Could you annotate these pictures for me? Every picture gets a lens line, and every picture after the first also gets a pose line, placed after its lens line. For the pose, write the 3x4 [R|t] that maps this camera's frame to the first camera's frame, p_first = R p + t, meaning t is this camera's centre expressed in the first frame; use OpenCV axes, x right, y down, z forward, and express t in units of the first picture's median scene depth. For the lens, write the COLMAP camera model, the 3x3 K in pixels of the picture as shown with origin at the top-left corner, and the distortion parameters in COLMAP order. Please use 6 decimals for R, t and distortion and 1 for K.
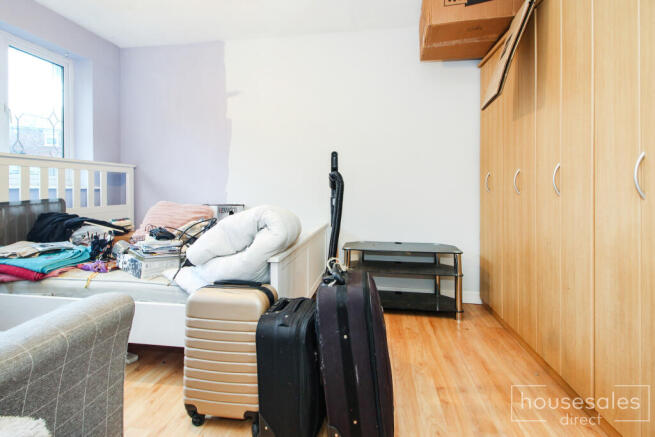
lens RADIAL K [[313.0, 0, 326.5], [0, 313.0, 192.6], [0, 0, 1]] dist [-0.000671, -0.001045]
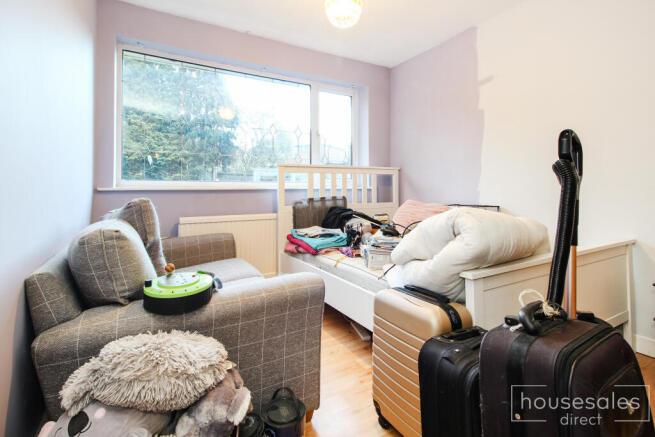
lens RADIAL K [[311.3, 0, 327.3], [0, 311.3, 186.3], [0, 0, 1]] dist [0.002285, -0.000186]
pose [[0.620482, -0.014000, -0.784096, 0.184333], [-0.000481, 0.999834, -0.018233, 0.000868], [0.784221, 0.011690, 0.620372, 0.168486]]
